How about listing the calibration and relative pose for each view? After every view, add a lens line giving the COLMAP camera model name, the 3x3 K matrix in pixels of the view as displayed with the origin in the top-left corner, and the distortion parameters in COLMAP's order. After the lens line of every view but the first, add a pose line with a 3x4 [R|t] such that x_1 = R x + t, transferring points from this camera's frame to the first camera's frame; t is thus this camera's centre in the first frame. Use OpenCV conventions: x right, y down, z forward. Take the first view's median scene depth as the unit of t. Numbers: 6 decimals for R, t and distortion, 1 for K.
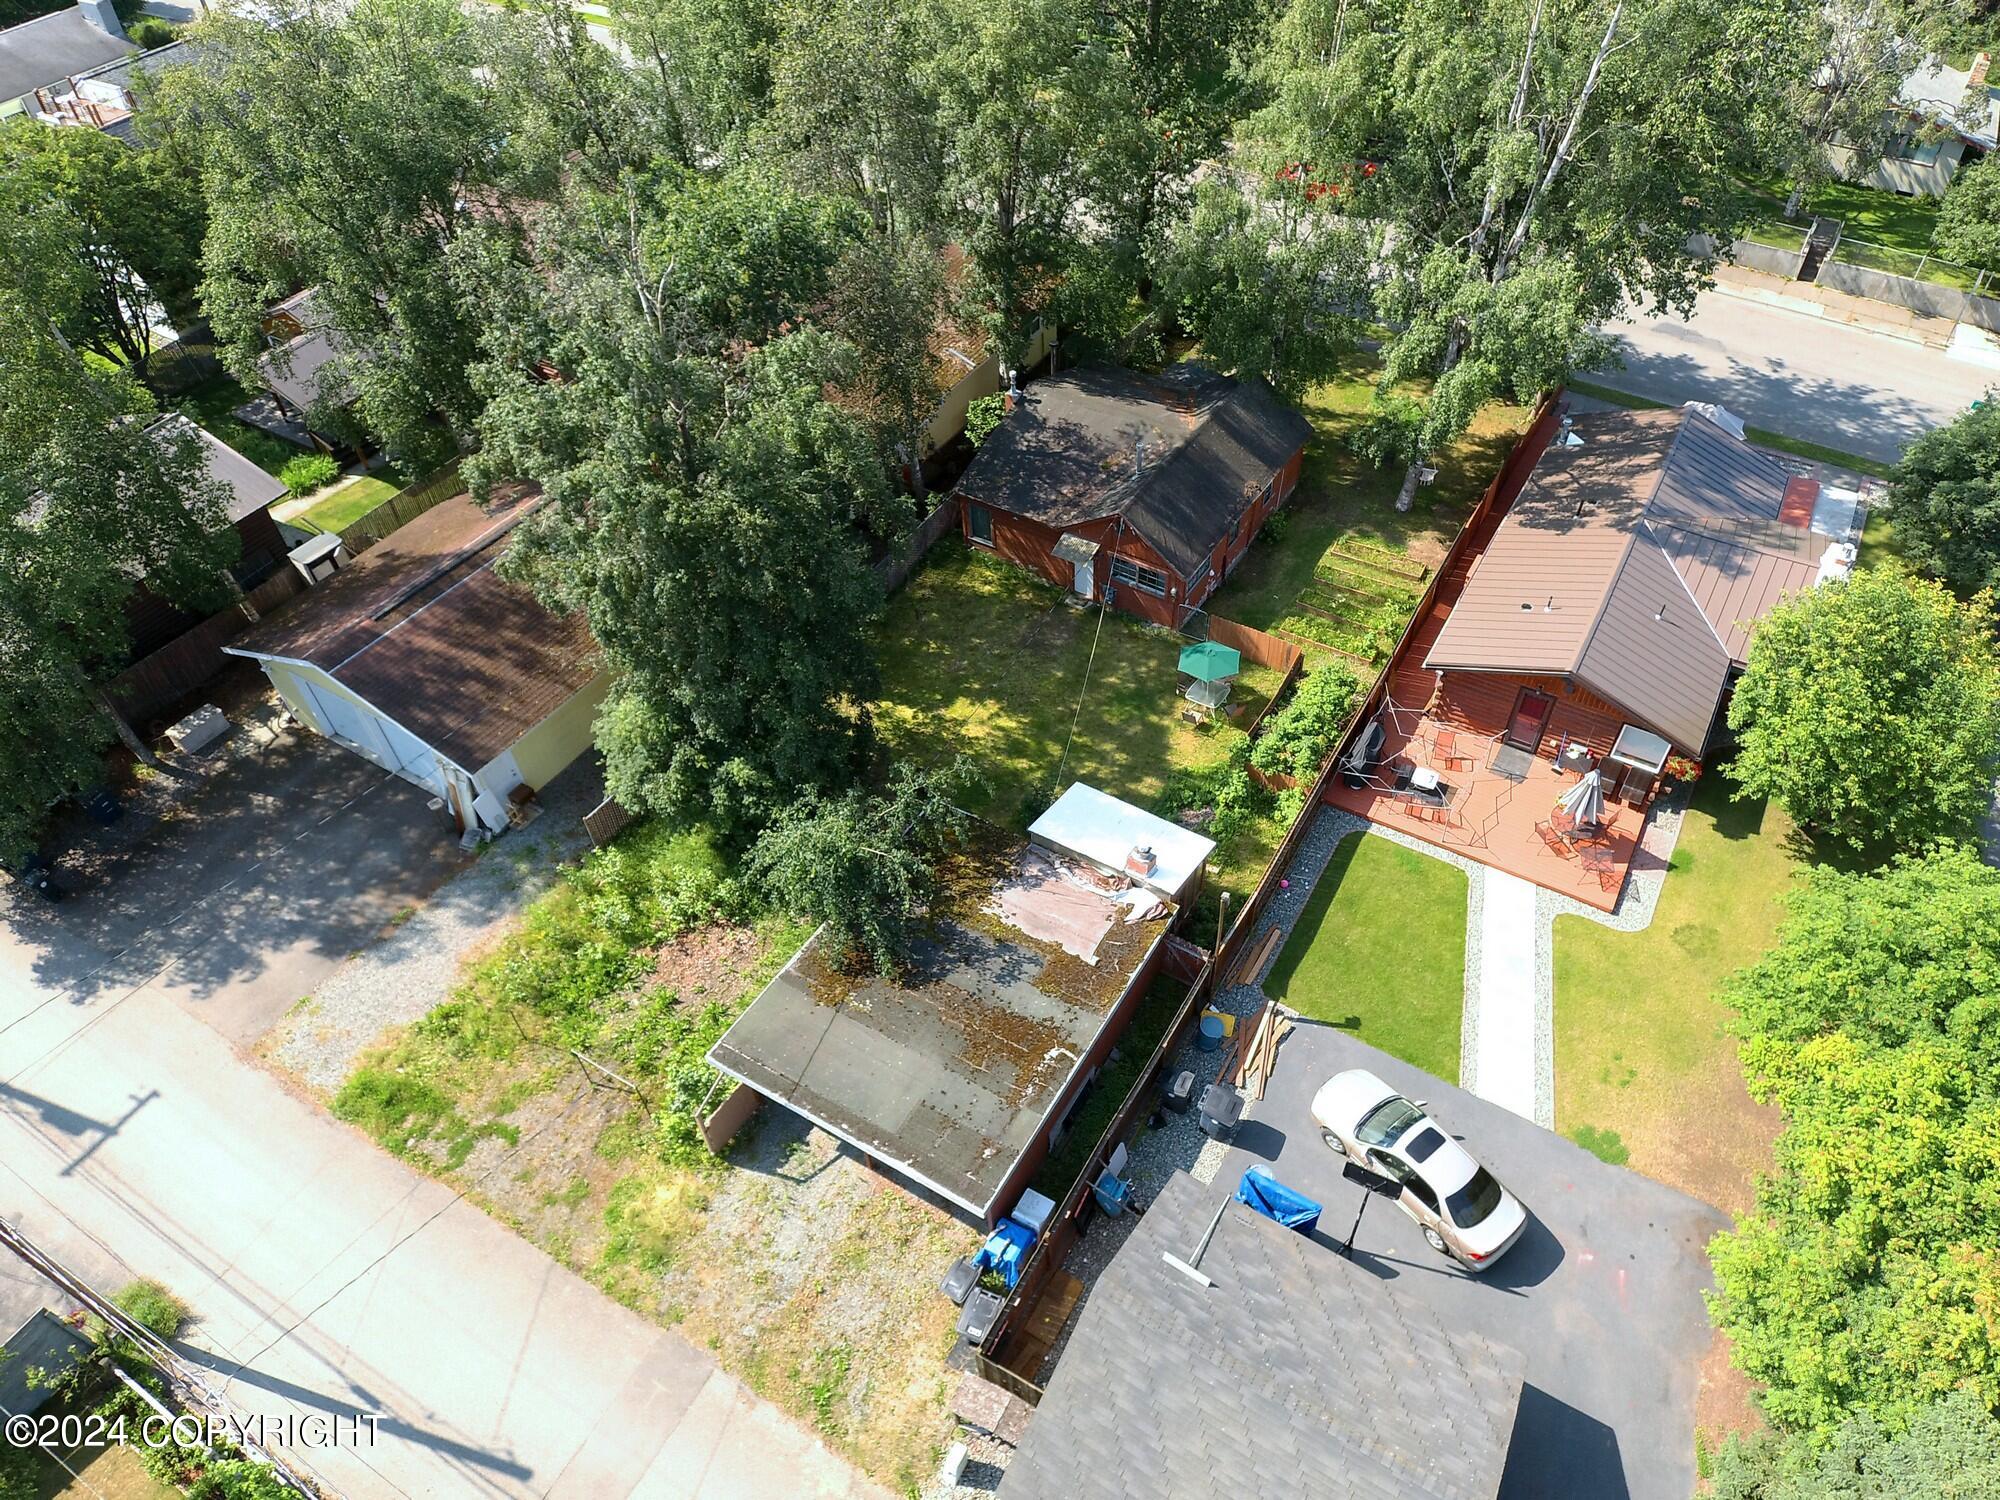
lens RADIAL K [[1293.9, 0, 1064.3], [0, 1293.9, 776.2], [0, 0, 1]] dist [0.088538, -0.132830]
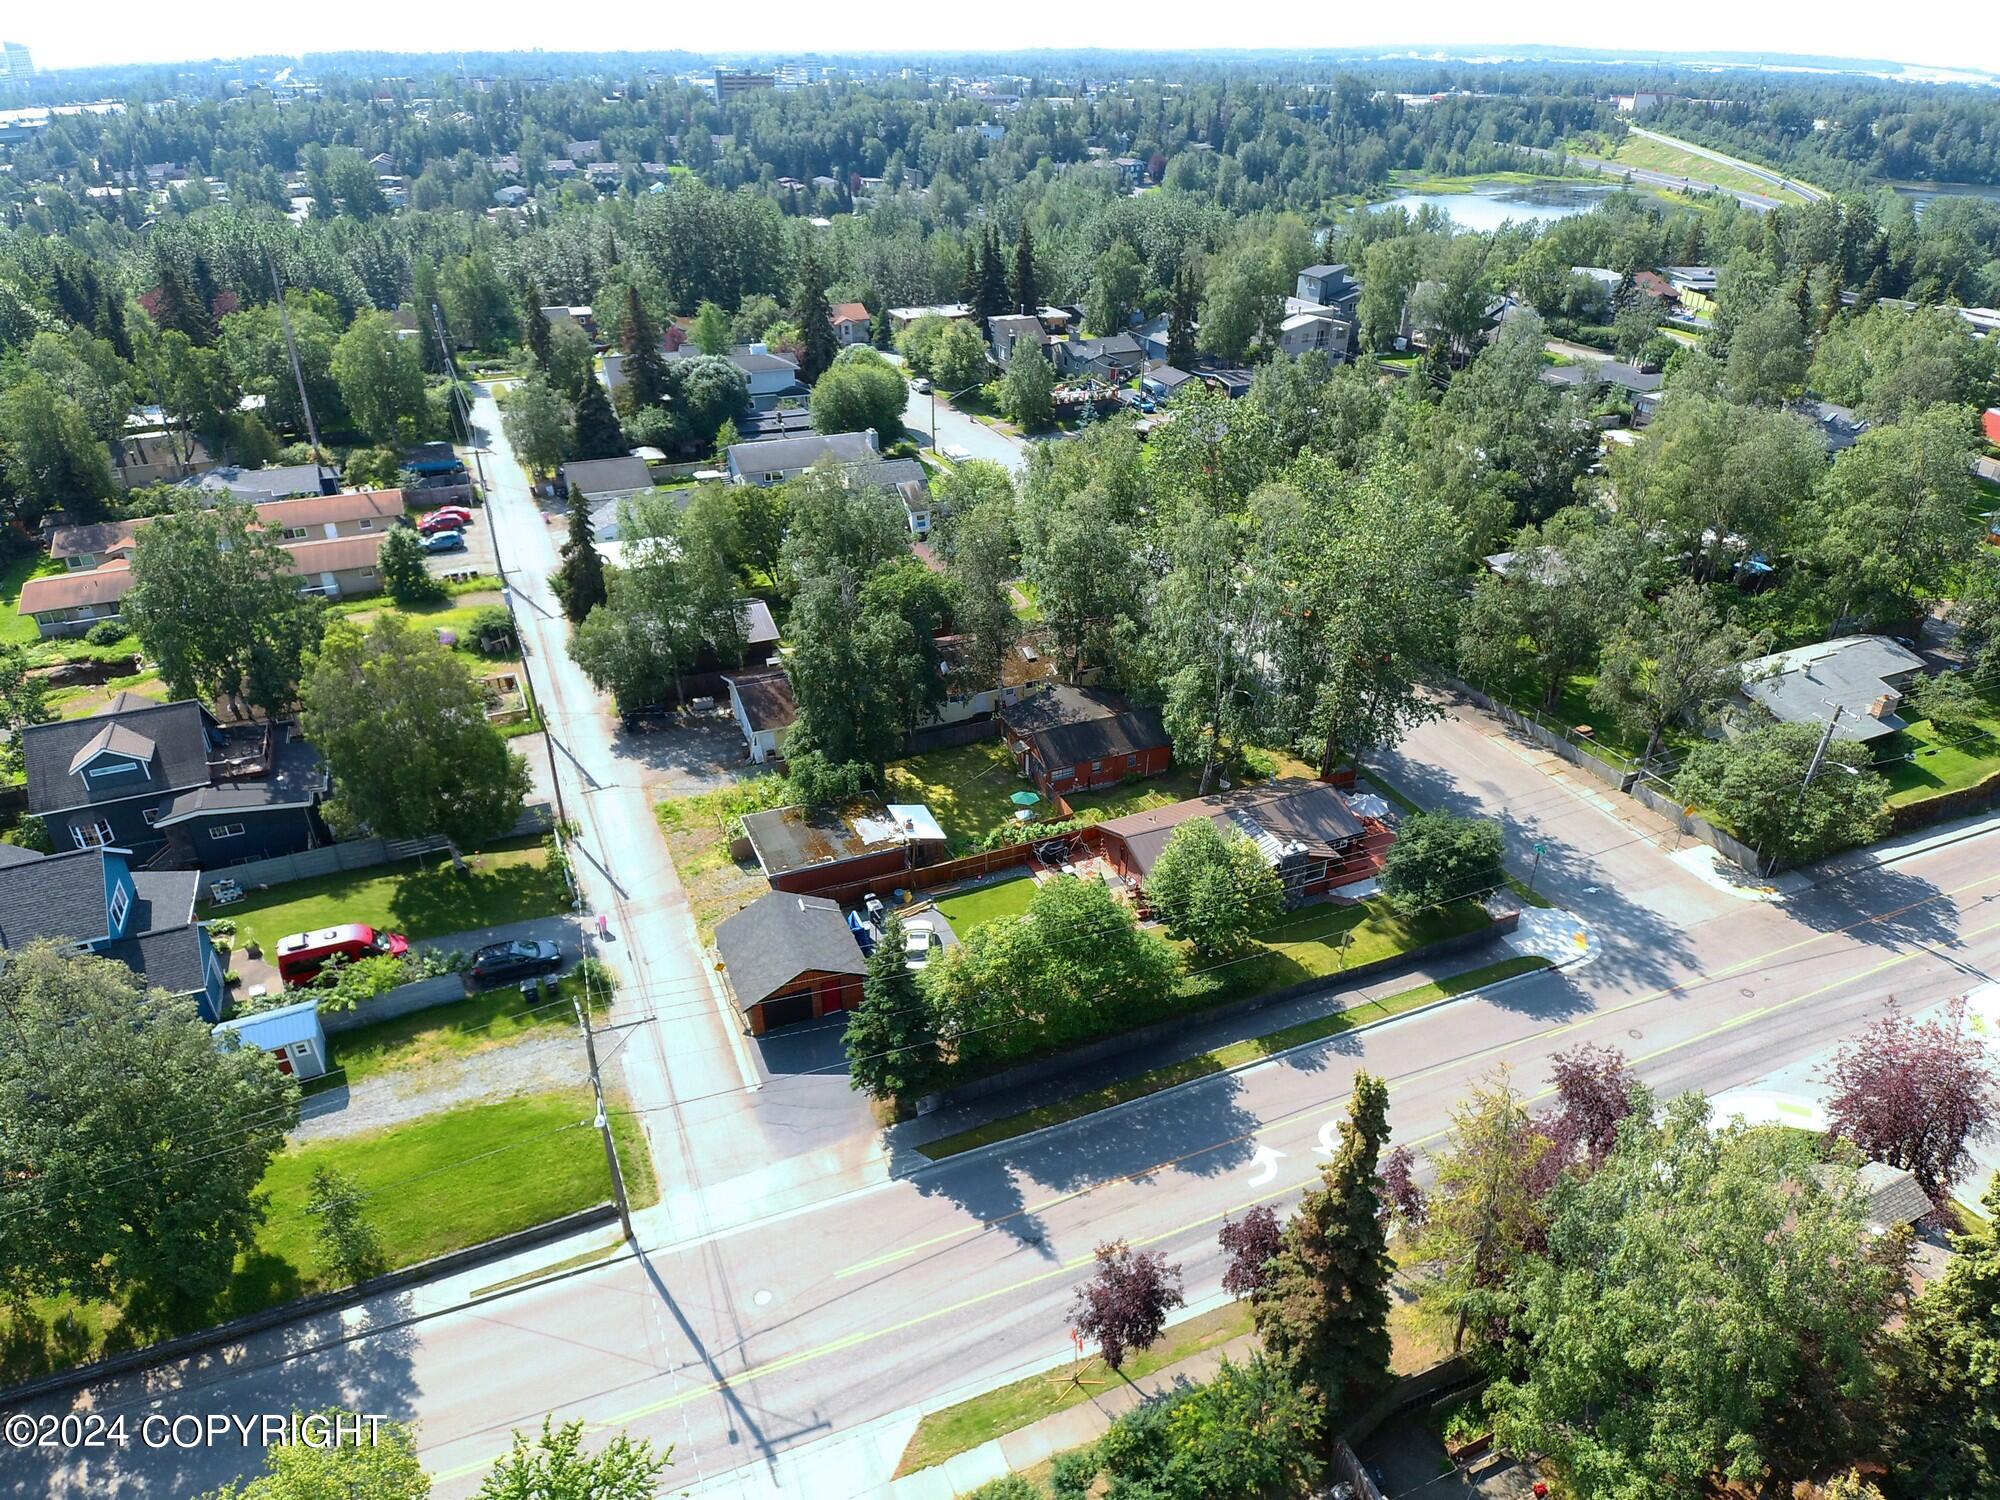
lens RADIAL K [[1259.2, 0, 997.6], [0, 1259.2, 782.5], [0, 0, 1]] dist [0.062150, -0.088557]
pose [[0.800459, 0.303779, -0.516705, 1.198767], [-0.436092, 0.886566, -0.154350, 0.246045], [0.411205, 0.348882, 0.842135, -0.859791]]
